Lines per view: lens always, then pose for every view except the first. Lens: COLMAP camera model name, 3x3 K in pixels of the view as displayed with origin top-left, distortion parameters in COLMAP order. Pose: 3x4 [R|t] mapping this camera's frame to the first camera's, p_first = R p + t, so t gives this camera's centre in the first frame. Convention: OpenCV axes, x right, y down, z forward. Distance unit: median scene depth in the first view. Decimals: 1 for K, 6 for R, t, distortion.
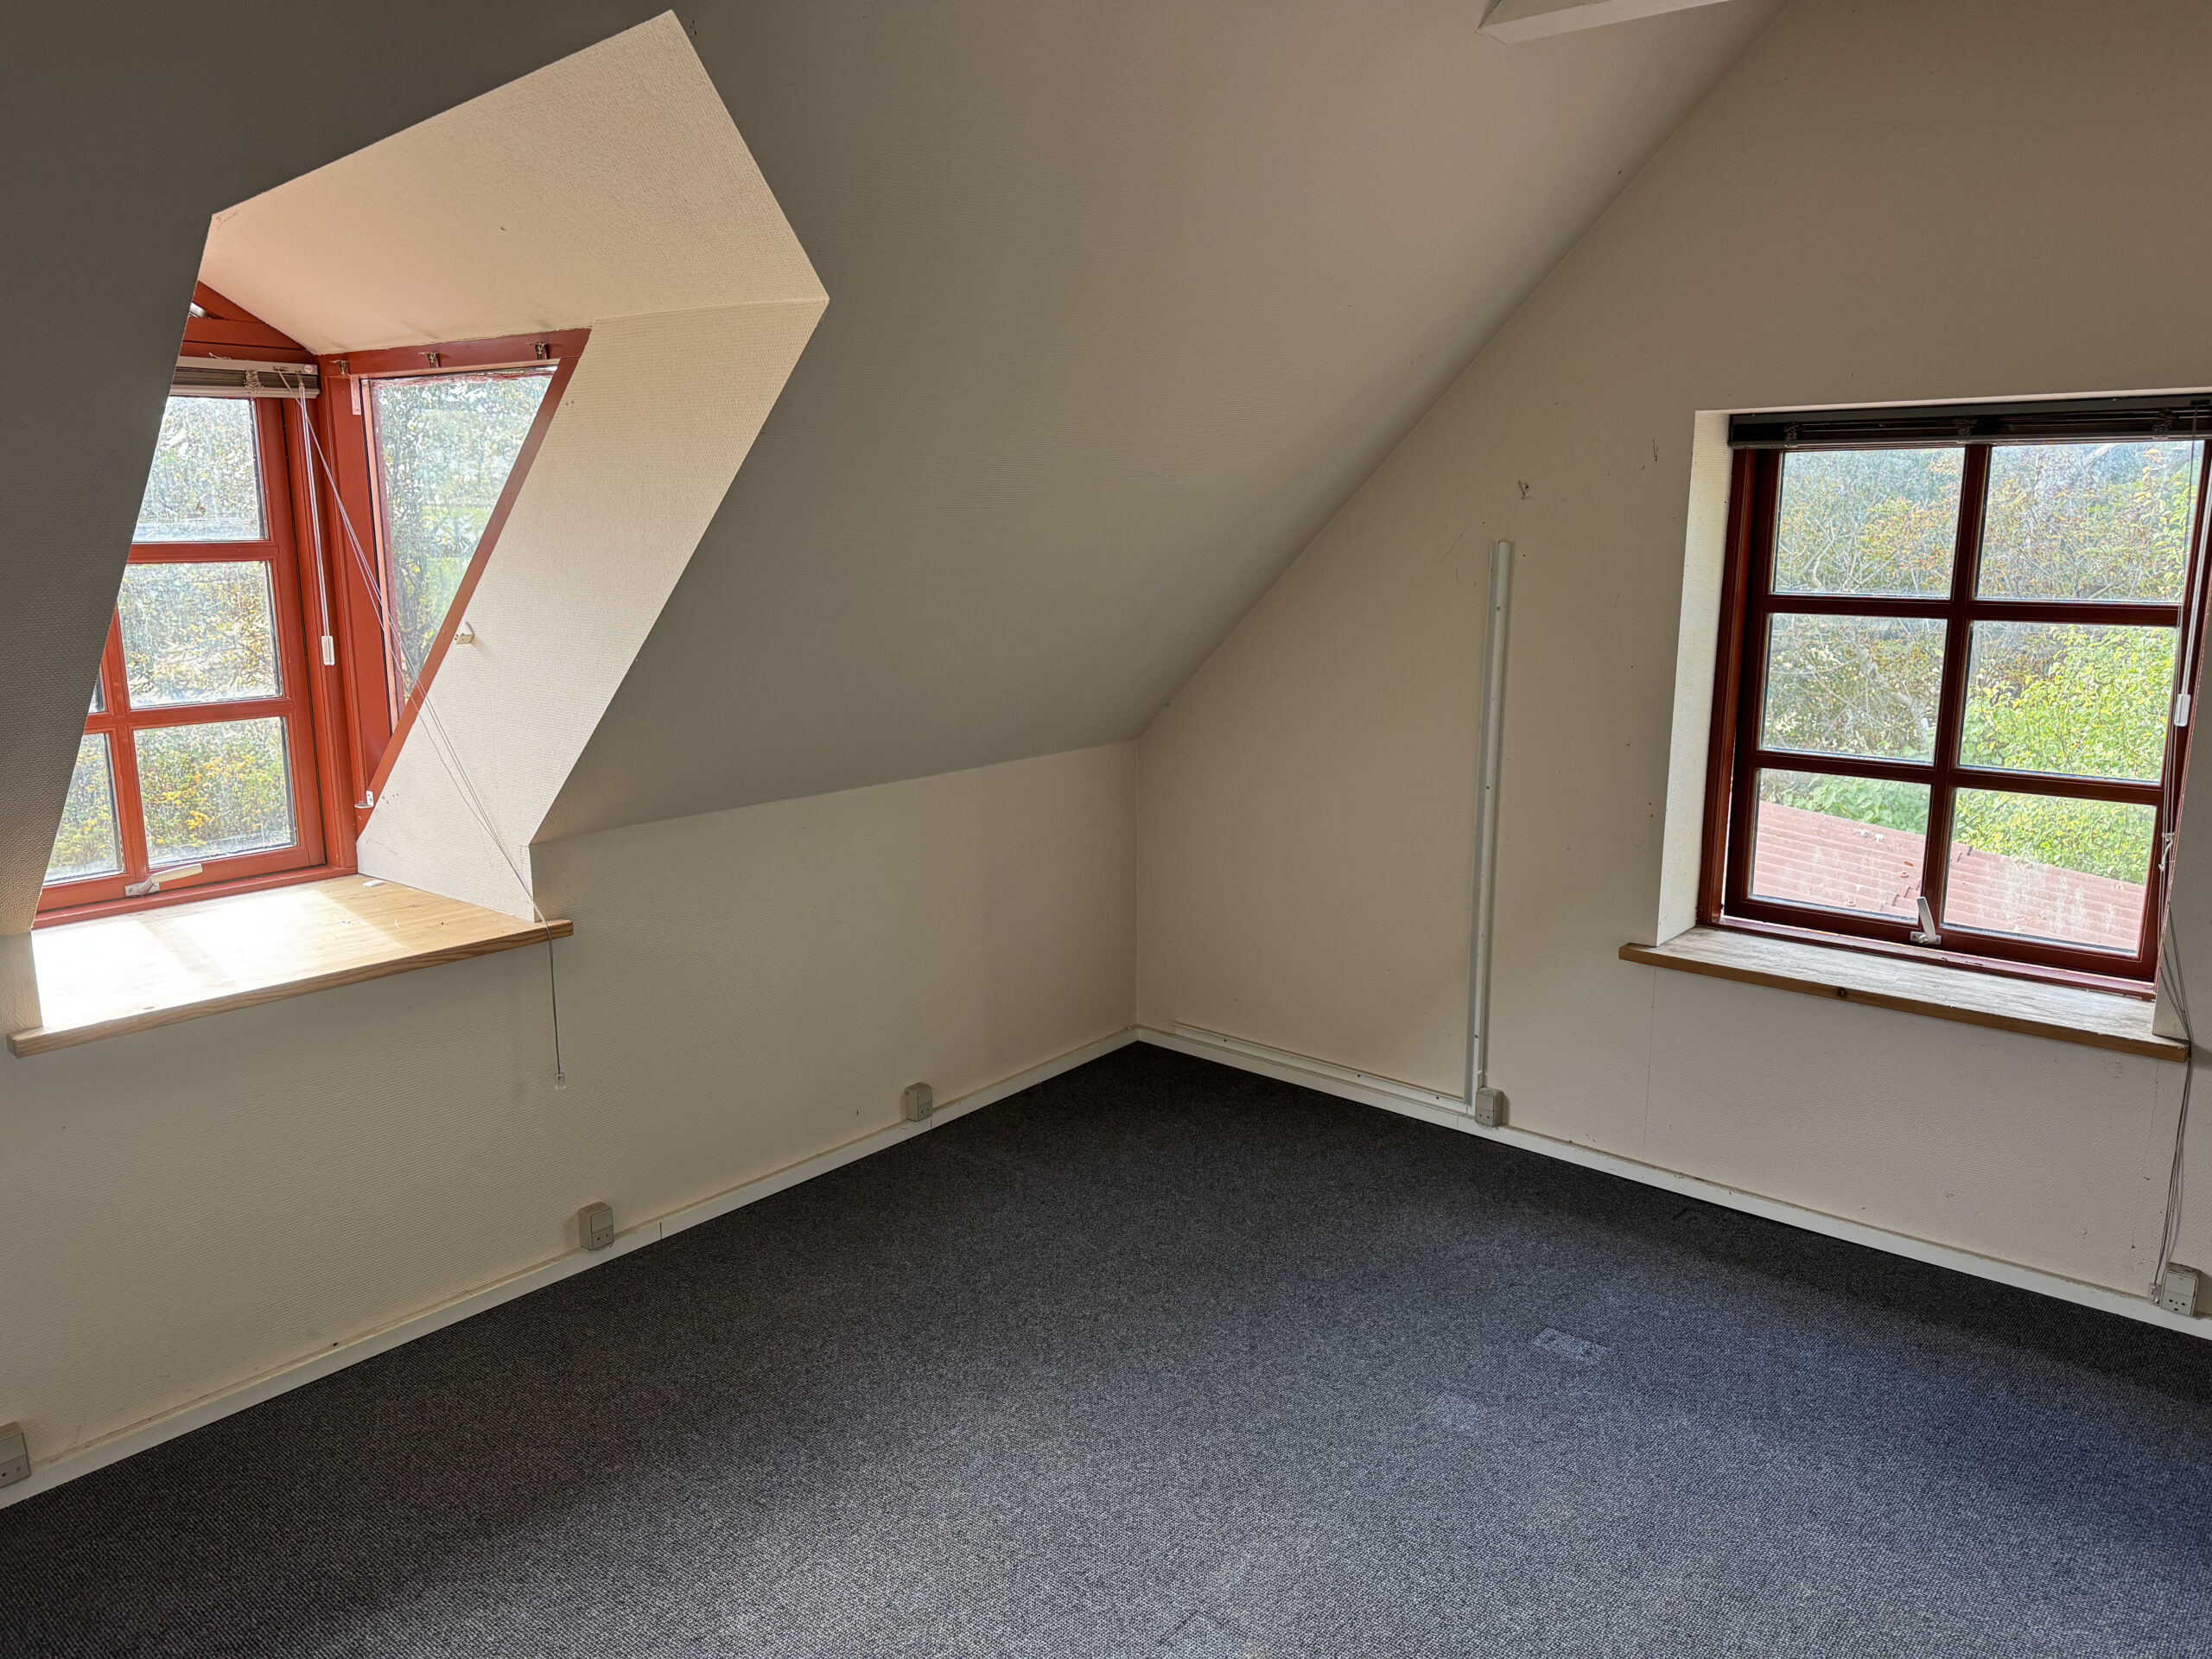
lens RADIAL K [[1547.2, 0, 1109.4], [0, 1547.2, 807.9], [0, 0, 1]] dist [0.089164, -0.104815]
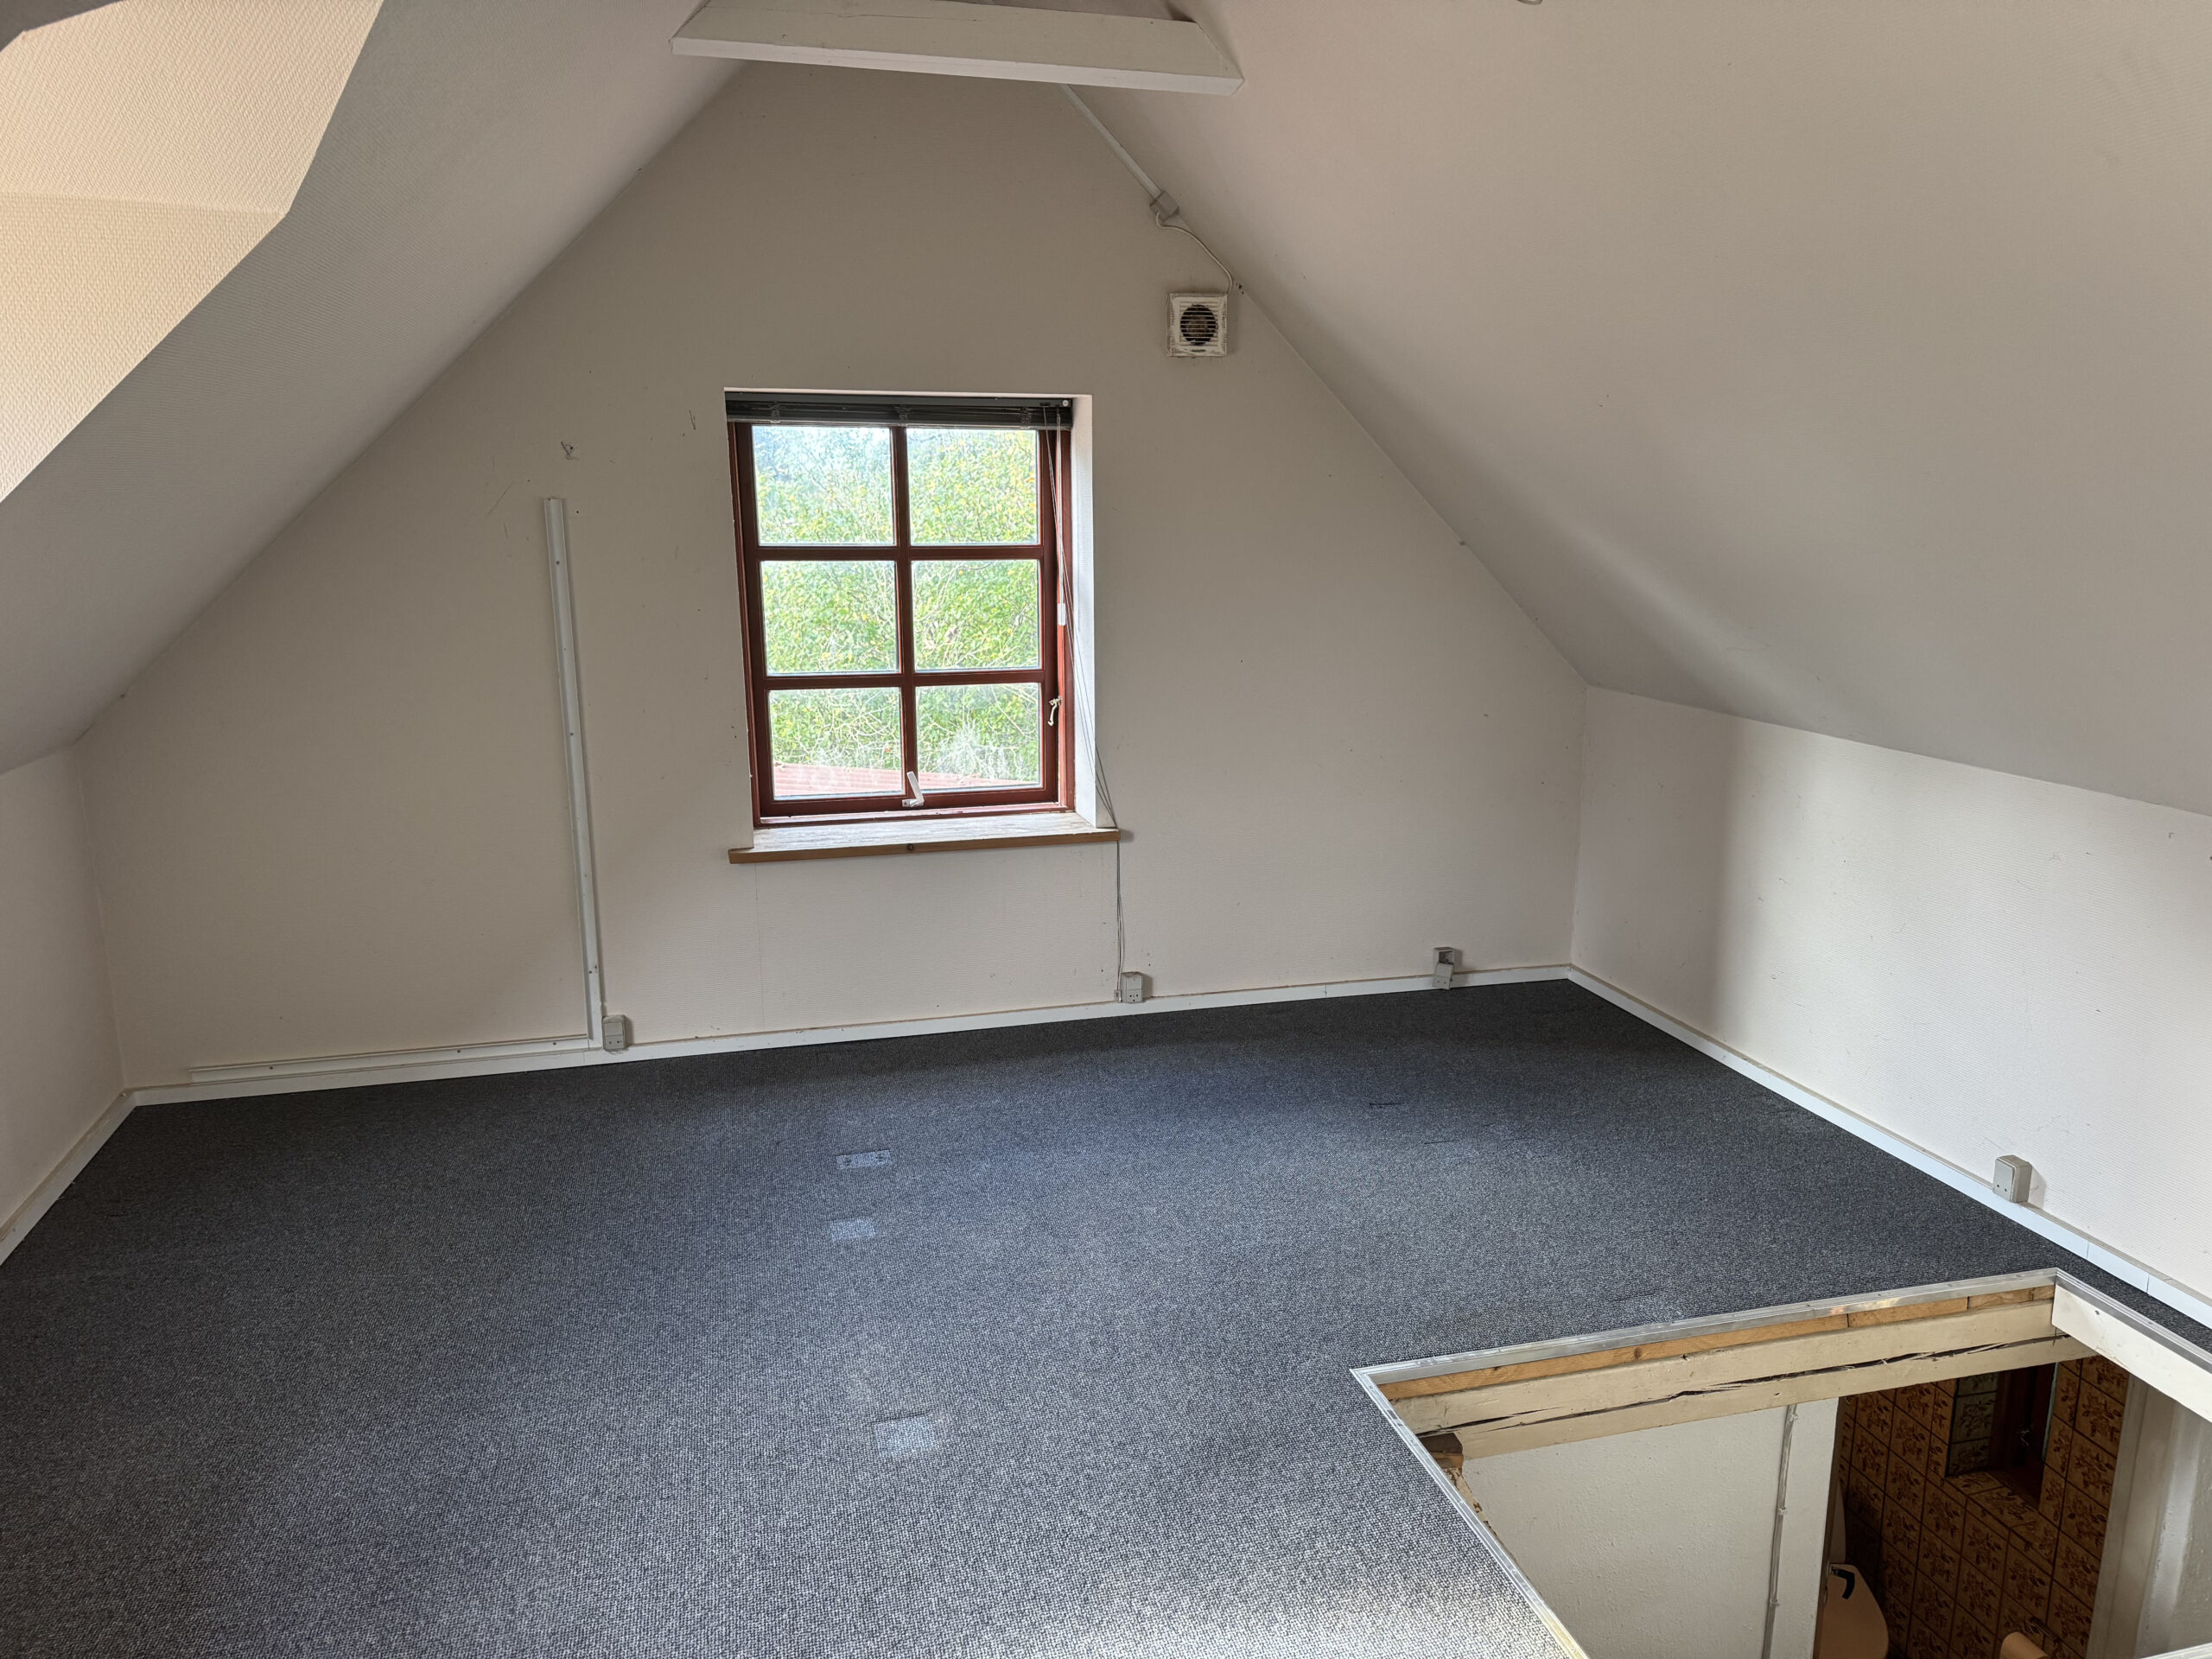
lens RADIAL K [[1555.9, 0, 1106.0], [0, 1555.9, 829.5], [0, 0, 1]] dist [0.082536, -0.062909]
pose [[0.574491, -0.175378, 0.799501, -0.438392], [0.150650, 0.982744, 0.107323, -0.011433], [-0.804527, 0.058788, 0.590999, 0.092521]]
